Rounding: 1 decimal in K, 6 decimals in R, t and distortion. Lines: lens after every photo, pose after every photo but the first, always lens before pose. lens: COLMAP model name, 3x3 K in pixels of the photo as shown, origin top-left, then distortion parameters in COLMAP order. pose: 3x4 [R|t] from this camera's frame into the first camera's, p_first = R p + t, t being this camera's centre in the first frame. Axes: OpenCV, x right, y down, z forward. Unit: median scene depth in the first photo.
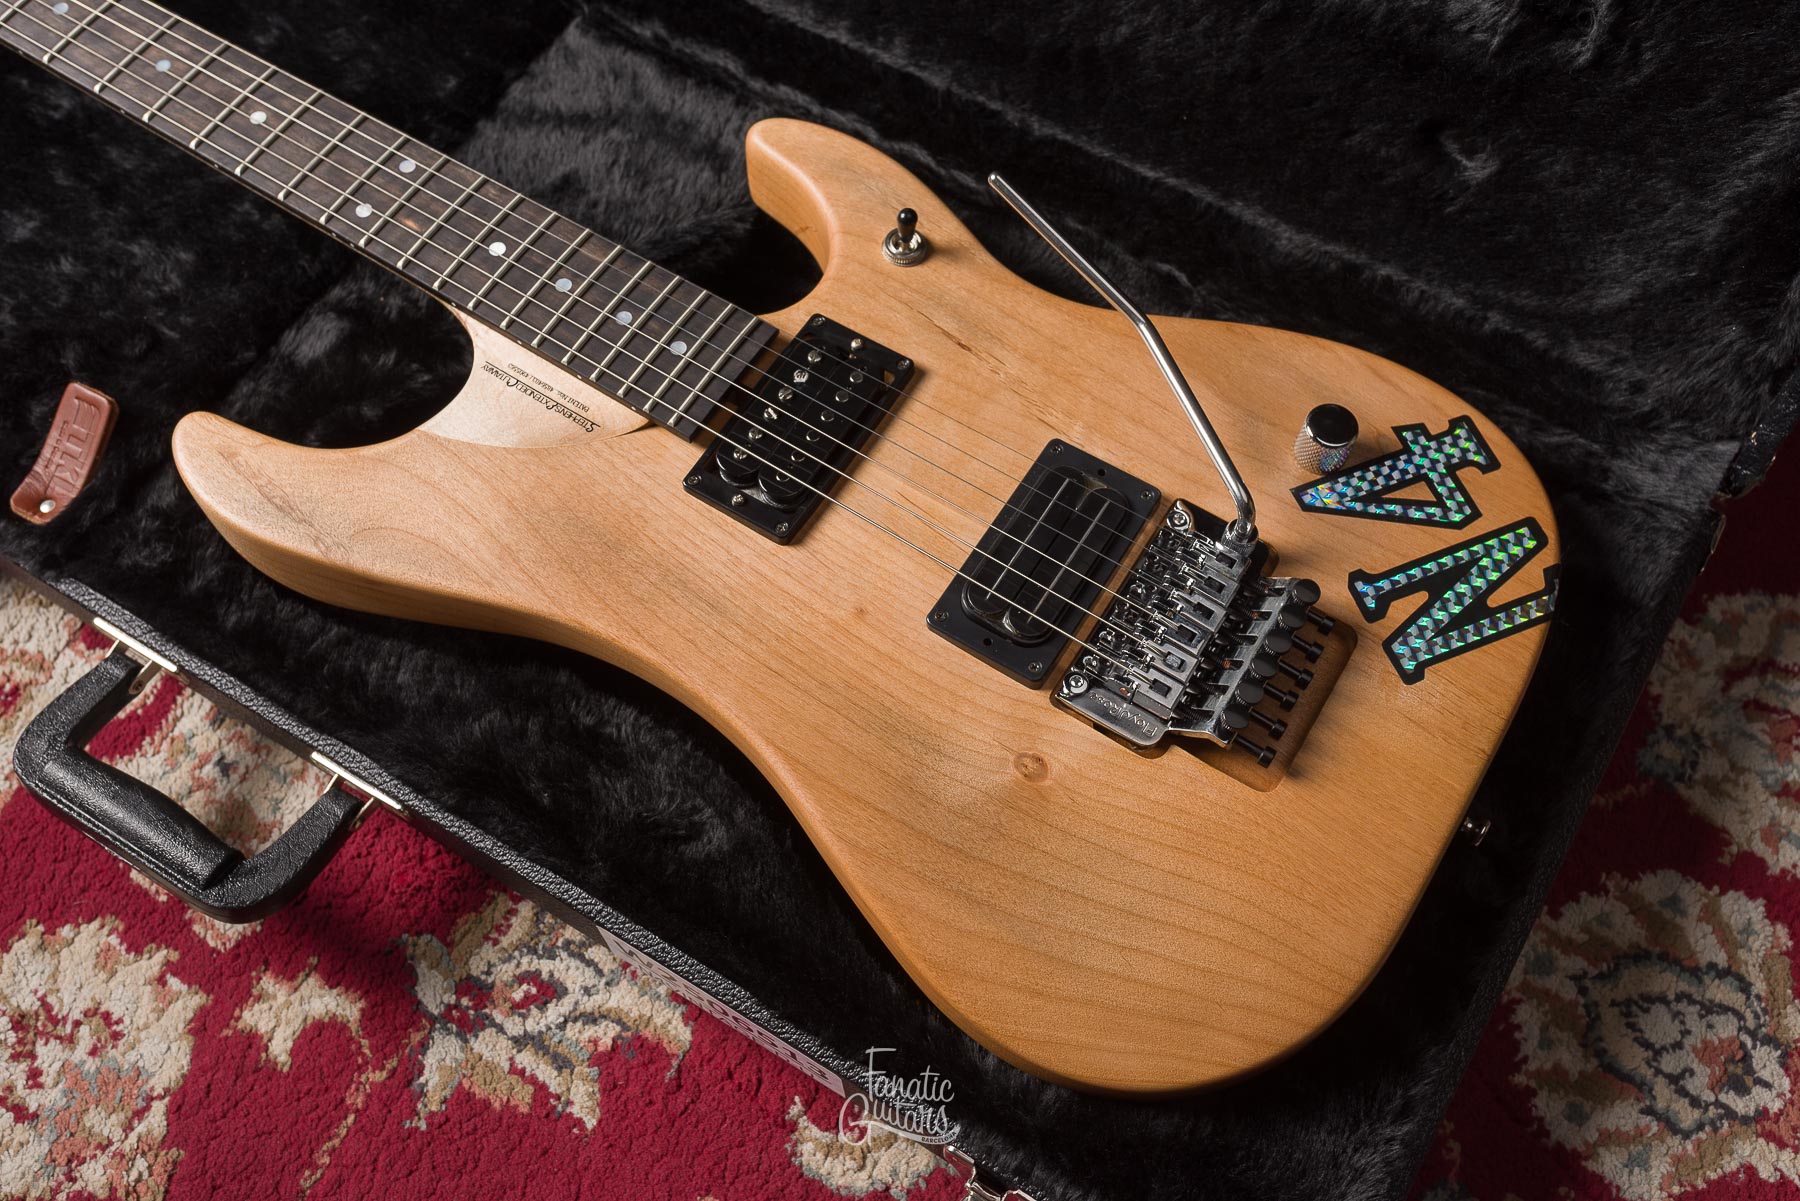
lens RADIAL K [[1736.3, 0, 900.0], [0, 1736.3, 600.5], [0, 0, 1]] dist [0.000081, 0.000743]
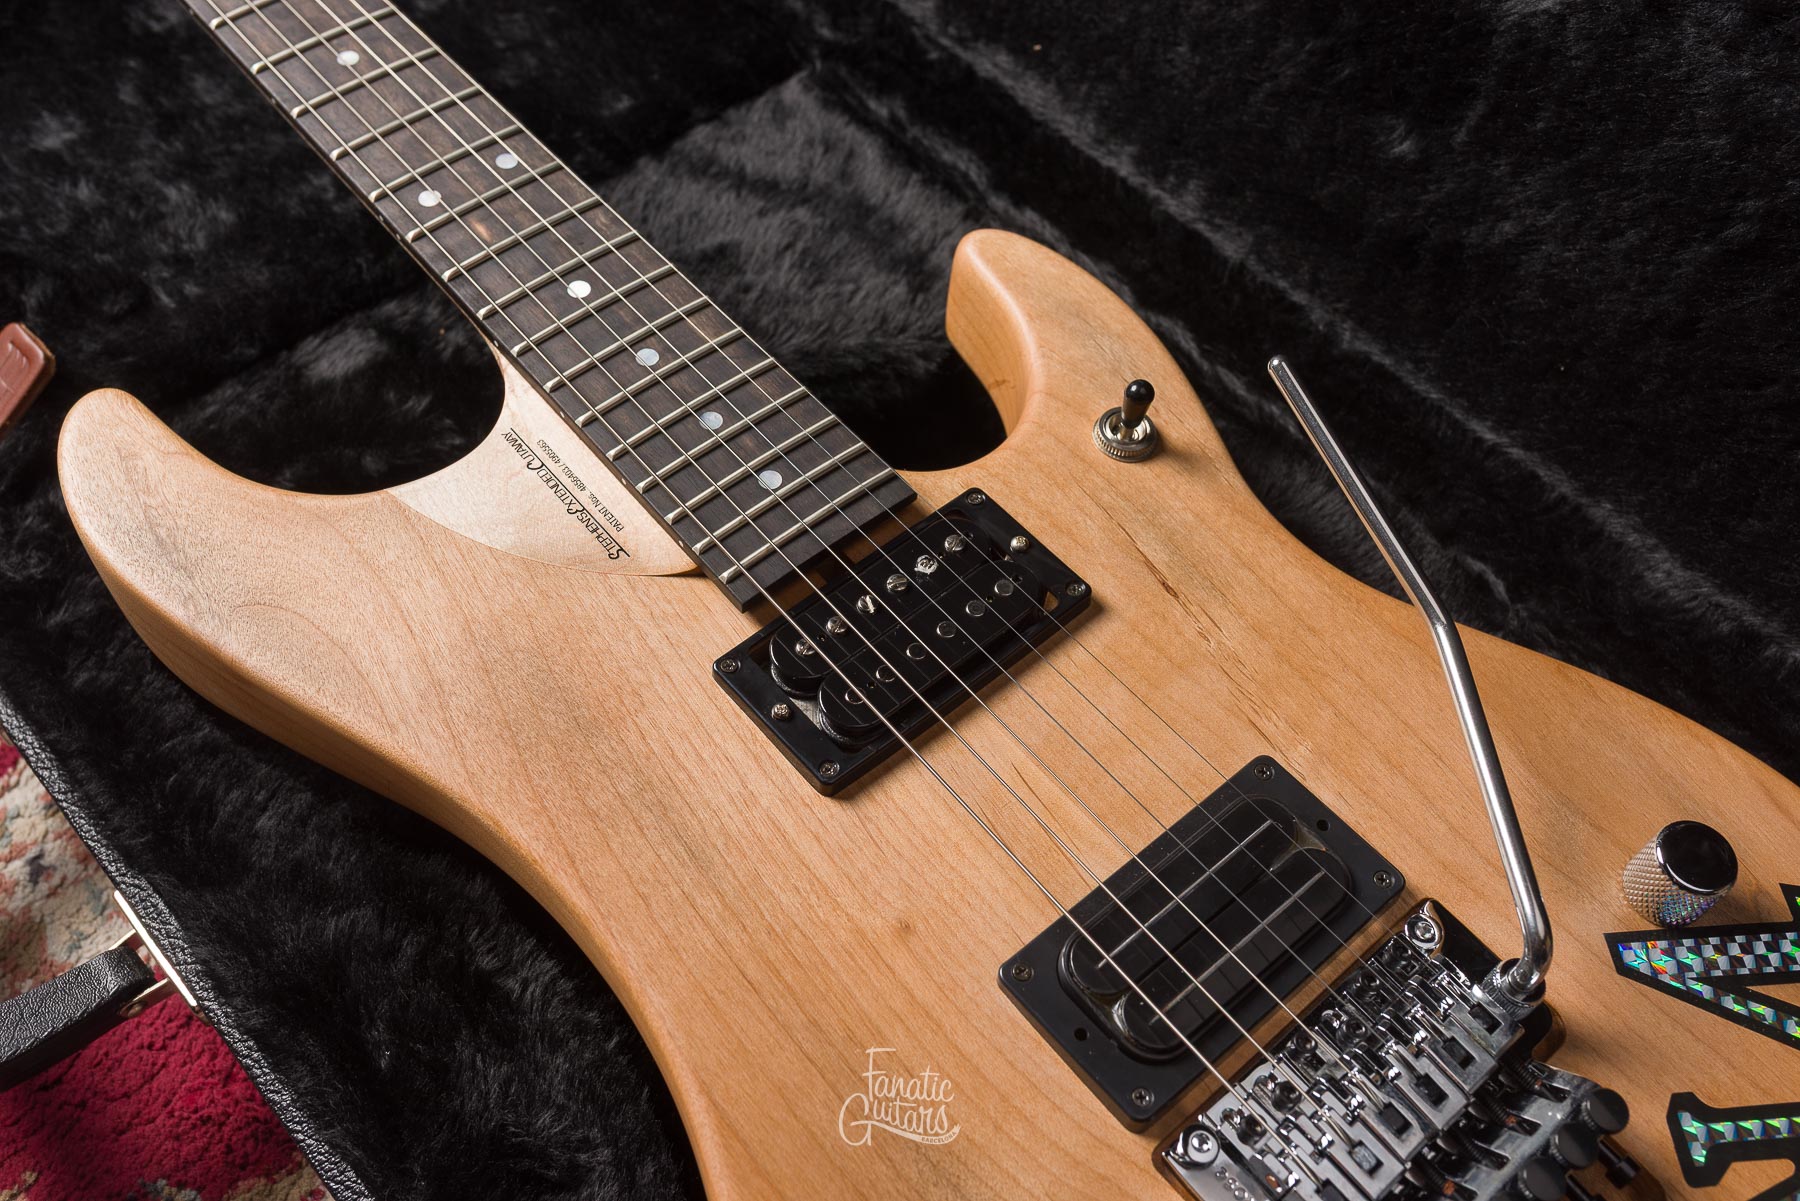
lens RADIAL K [[1764.3, 0, 900.0], [0, 1764.3, 600.5], [0, 0, 1]] dist [0.000793, 0.000169]
pose [[0.955595, 0.269161, -0.119960, 0.019439], [-0.283262, 0.951238, -0.122105, -0.026025], [0.081245, 0.150663, 0.985241, 0.297043]]
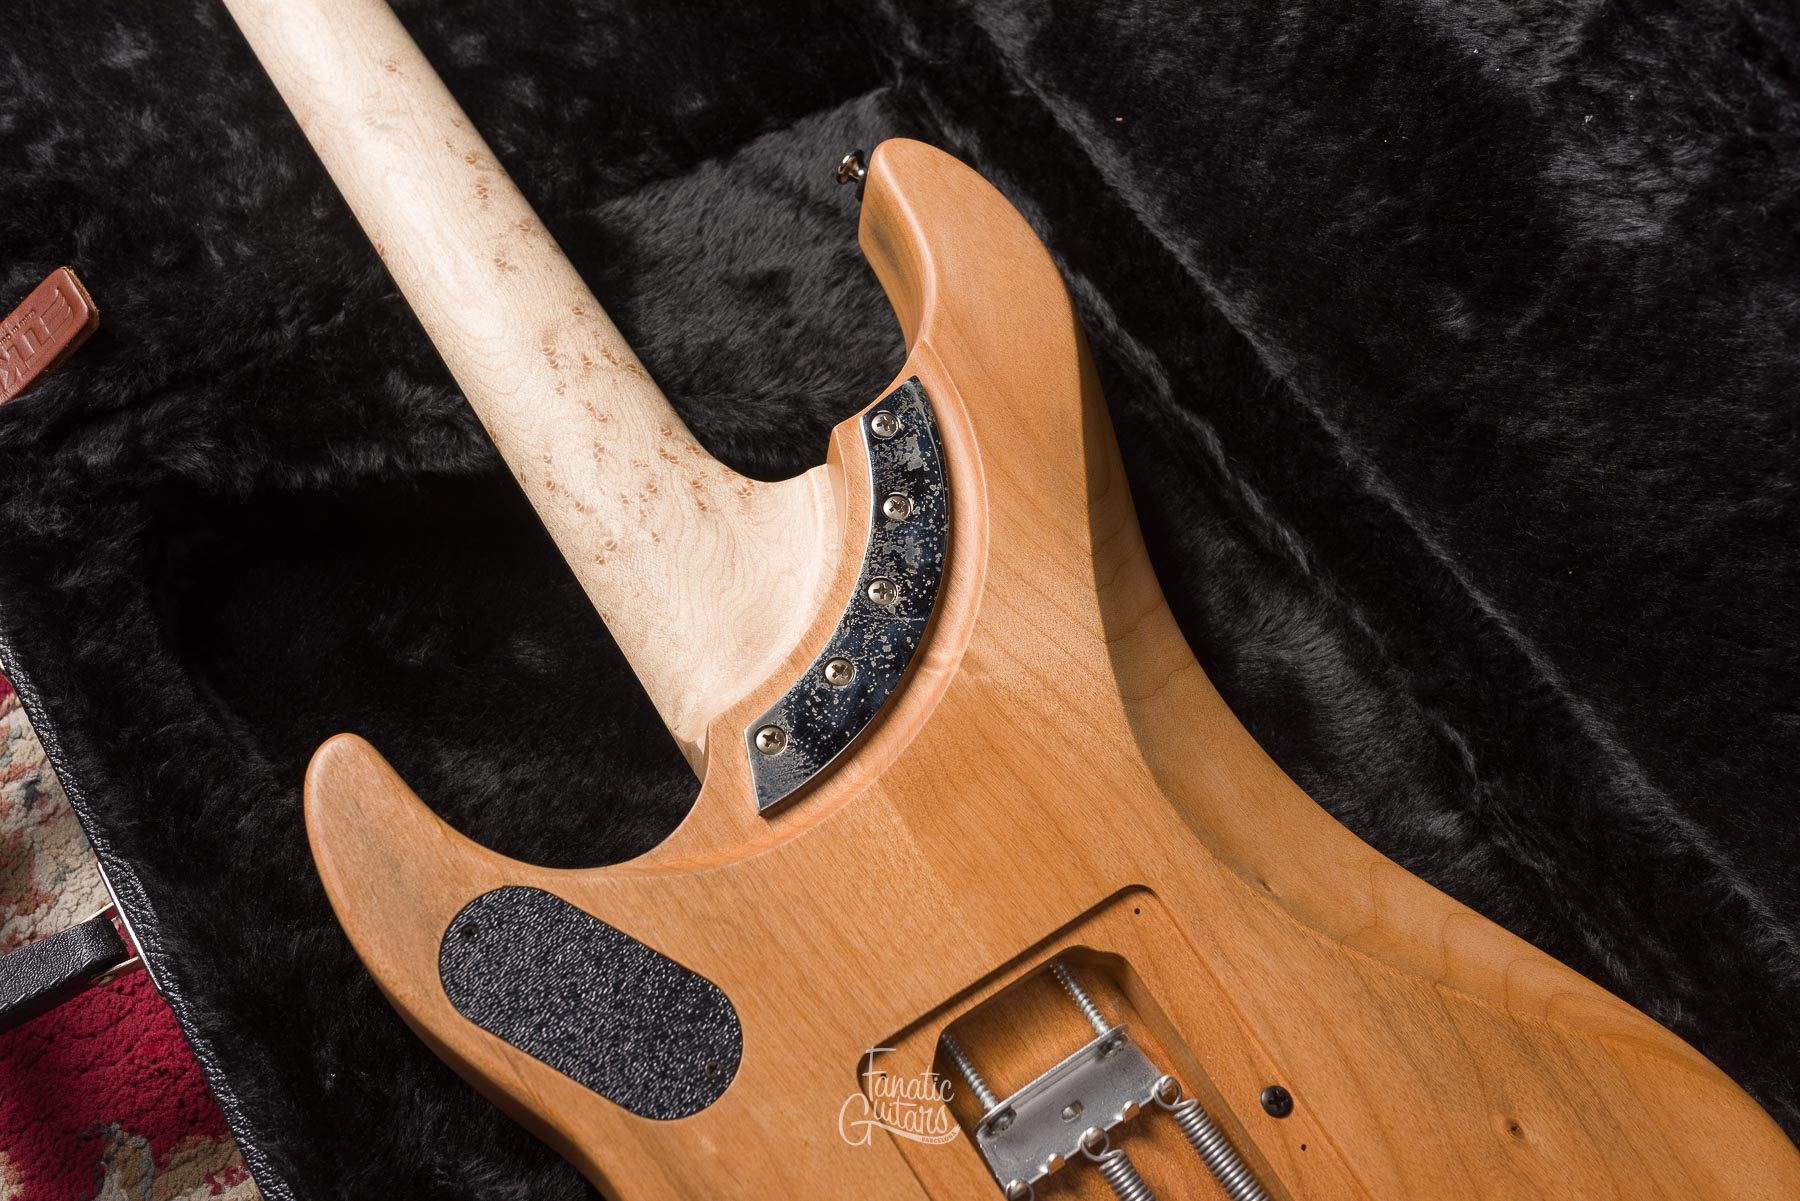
lens RADIAL K [[1748.7, 0, 900.0], [0, 1748.7, 600.5], [0, 0, 1]] dist [-0.004502, 0.001978]
pose [[0.899272, 0.427294, -0.093435, -0.010354], [-0.429898, 0.902835, -0.008767, -0.148217], [0.080610, 0.048051, 0.995587, 0.277865]]
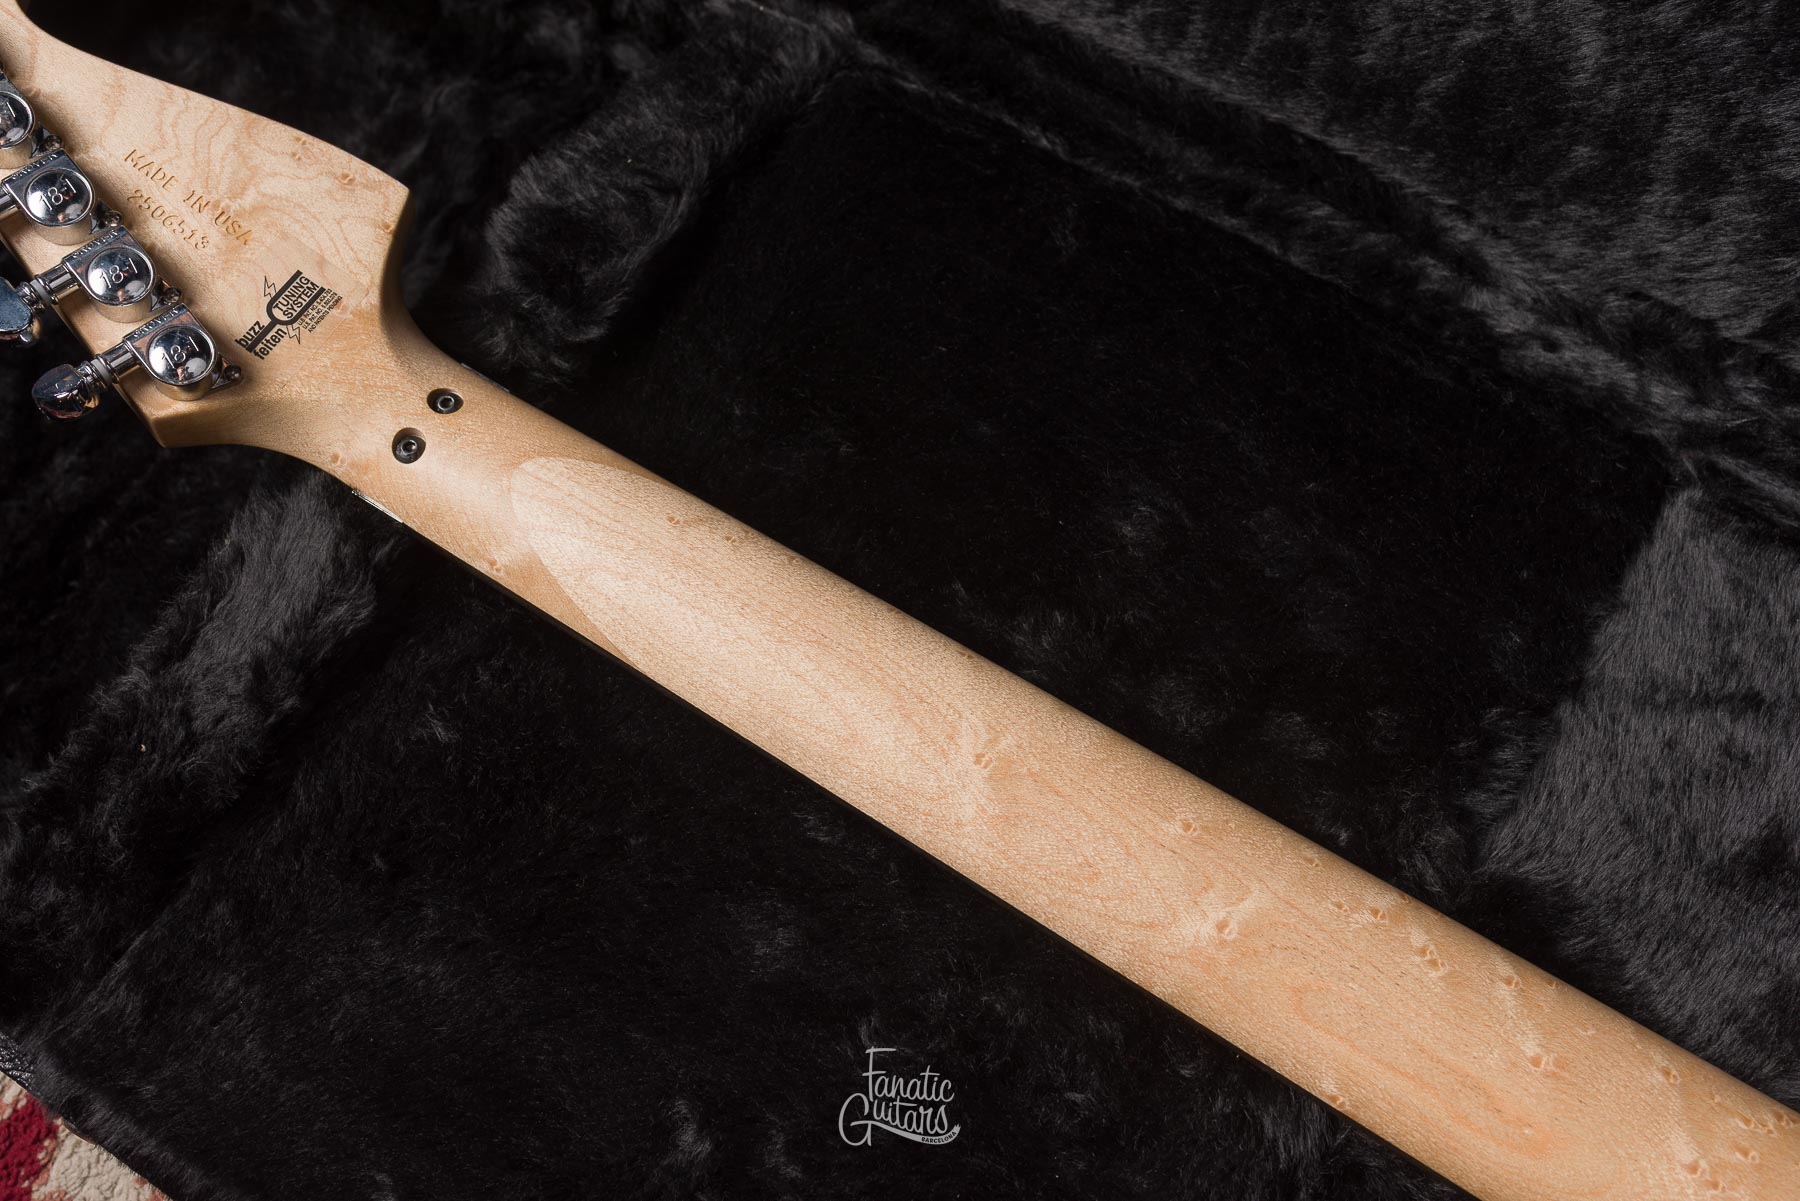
lens RADIAL K [[1775.5, 0, 900.0], [0, 1775.5, 600.5], [0, 0, 1]] dist [0.001361, -0.009411]
pose [[0.999930, 0.011866, 0.000322, -0.517011], [-0.011867, 0.998592, 0.051702, -0.385452], [0.000292, -0.051702, 0.998663, 0.513571]]
